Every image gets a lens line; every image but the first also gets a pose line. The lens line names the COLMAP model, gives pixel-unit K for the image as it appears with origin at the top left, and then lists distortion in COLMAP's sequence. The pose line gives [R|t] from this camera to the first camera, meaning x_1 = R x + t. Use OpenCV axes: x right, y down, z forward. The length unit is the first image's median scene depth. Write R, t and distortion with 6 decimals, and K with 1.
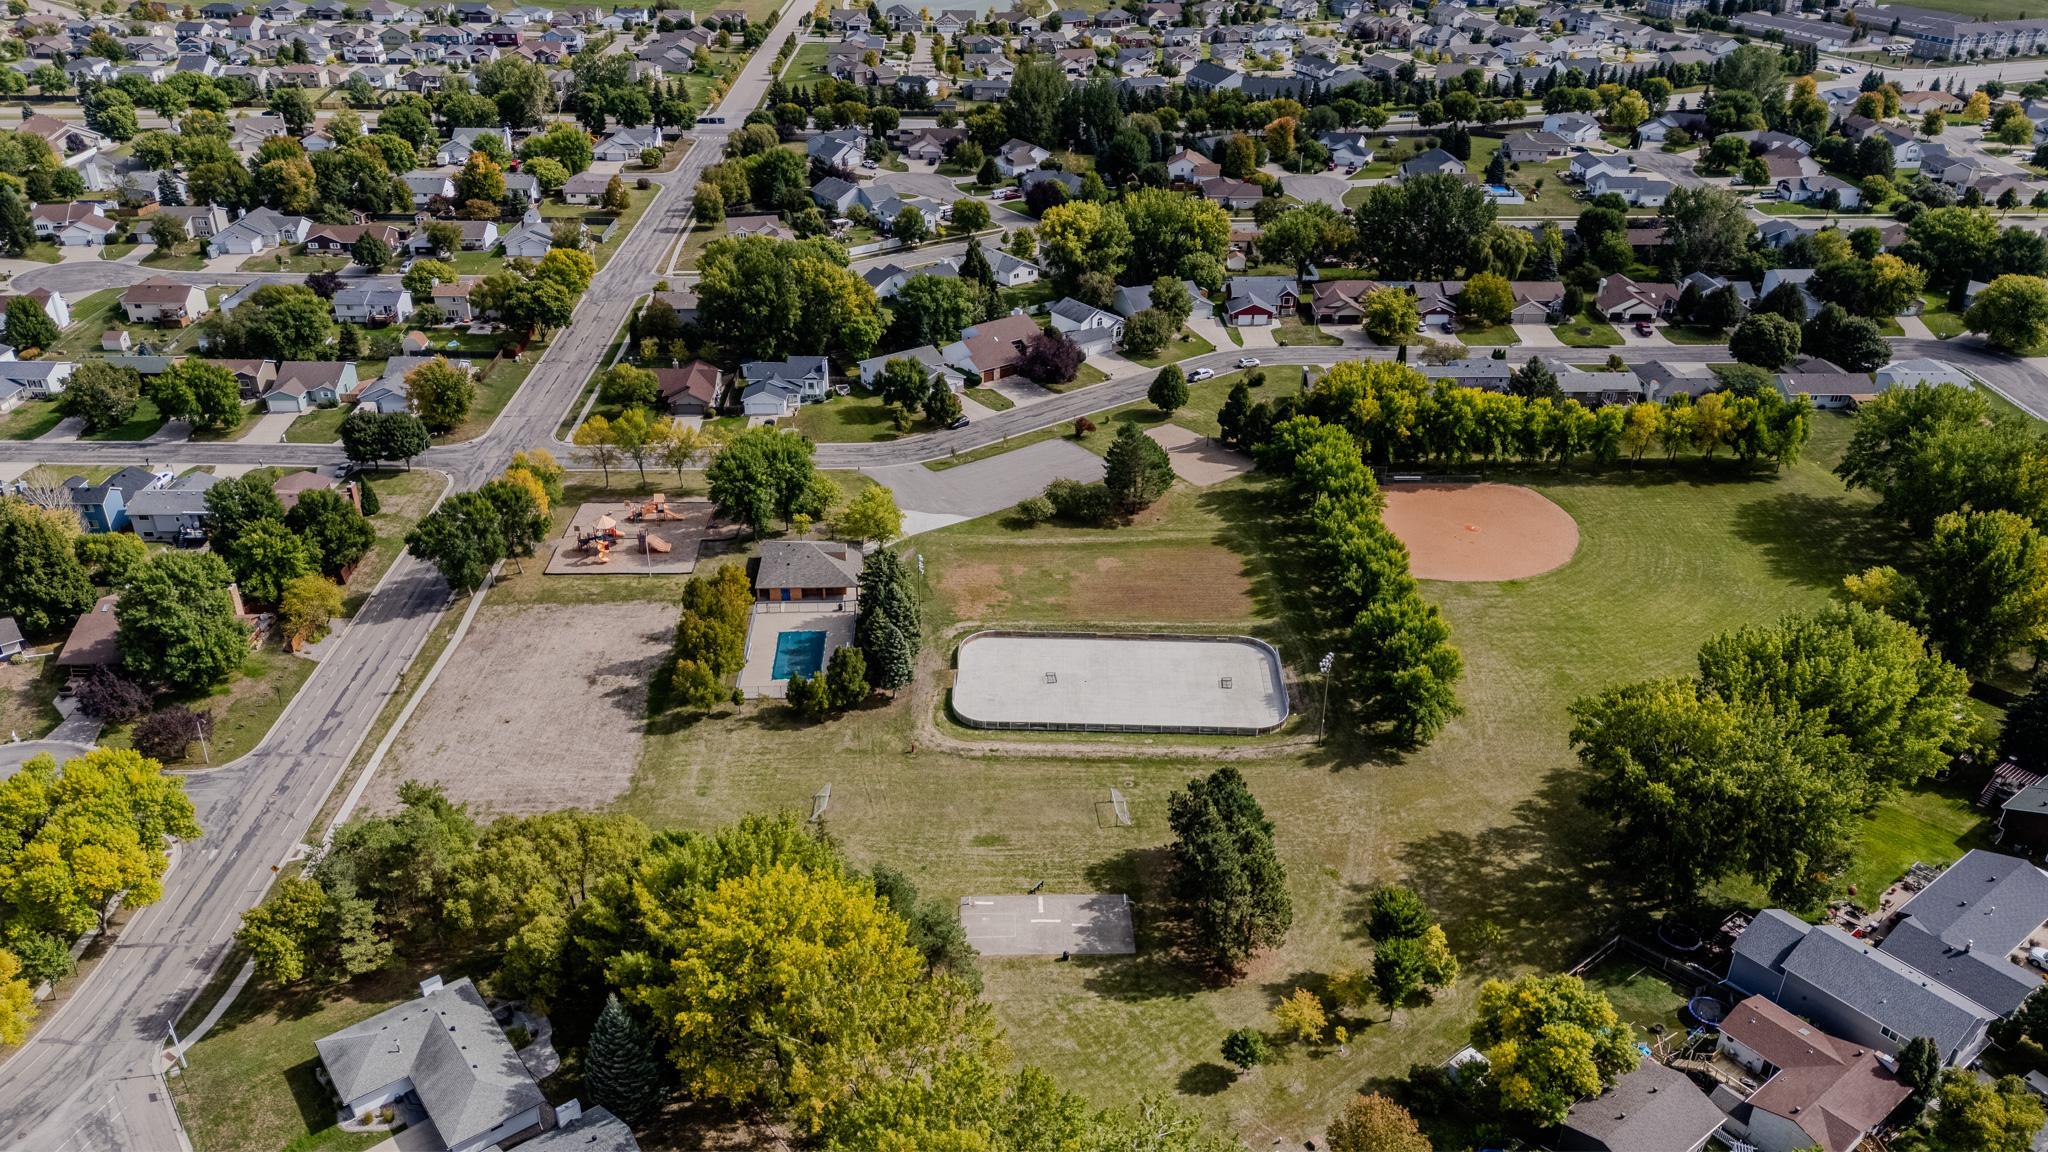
lens RADIAL K [[1509.2, 0, 1024.0], [0, 1509.2, 576.0], [0, 0, 1]] dist [0.062812, -0.059162]
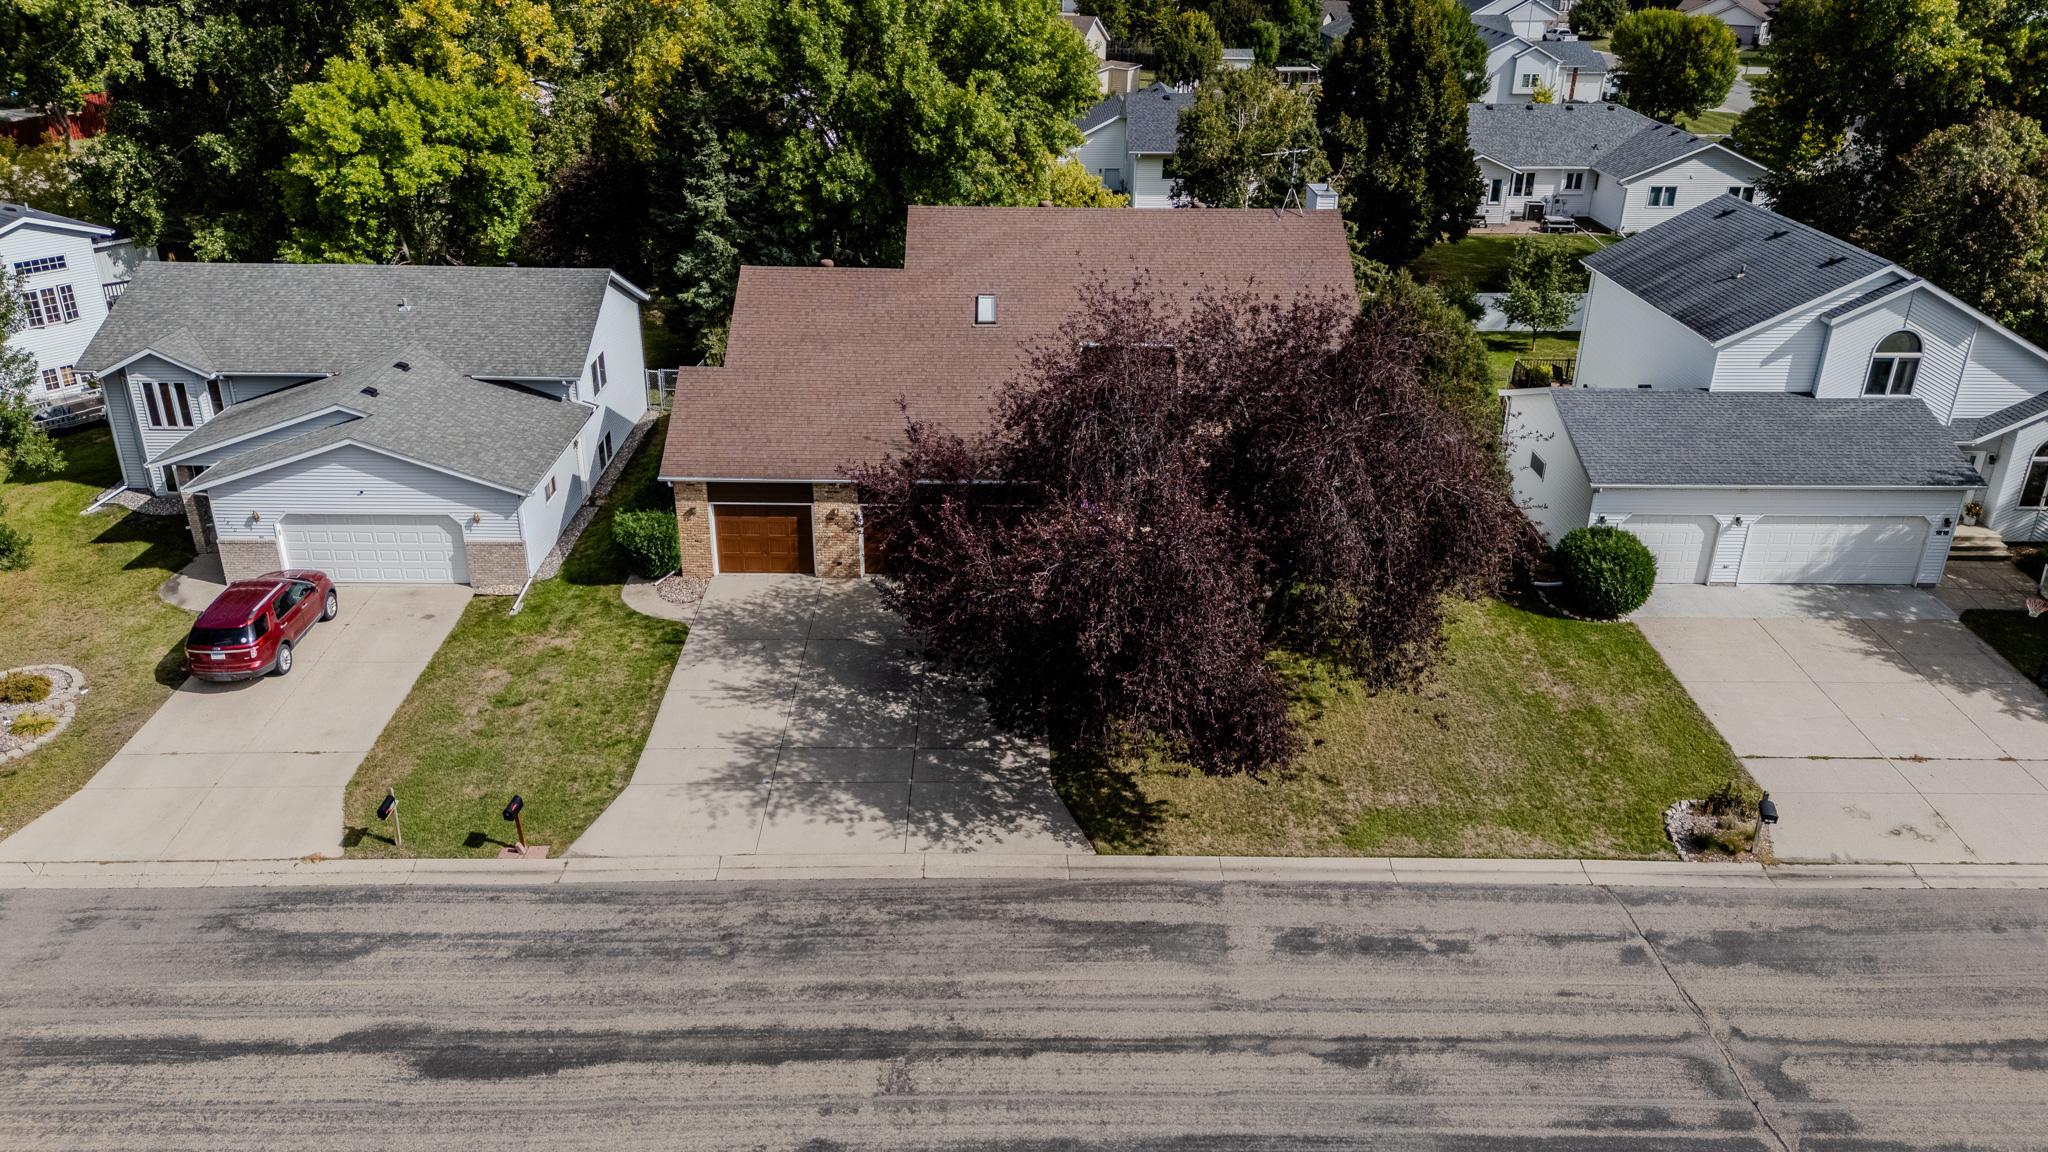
lens RADIAL K [[1509.2, 0, 1024.0], [0, 1509.2, 576.0], [0, 0, 1]] dist [0.062812, -0.059162]
pose [[0.800655, 0.249490, -0.544707, 0.067005], [-0.291550, 0.956508, 0.009560, -0.130313], [0.523402, 0.151155, 0.838572, 0.856094]]
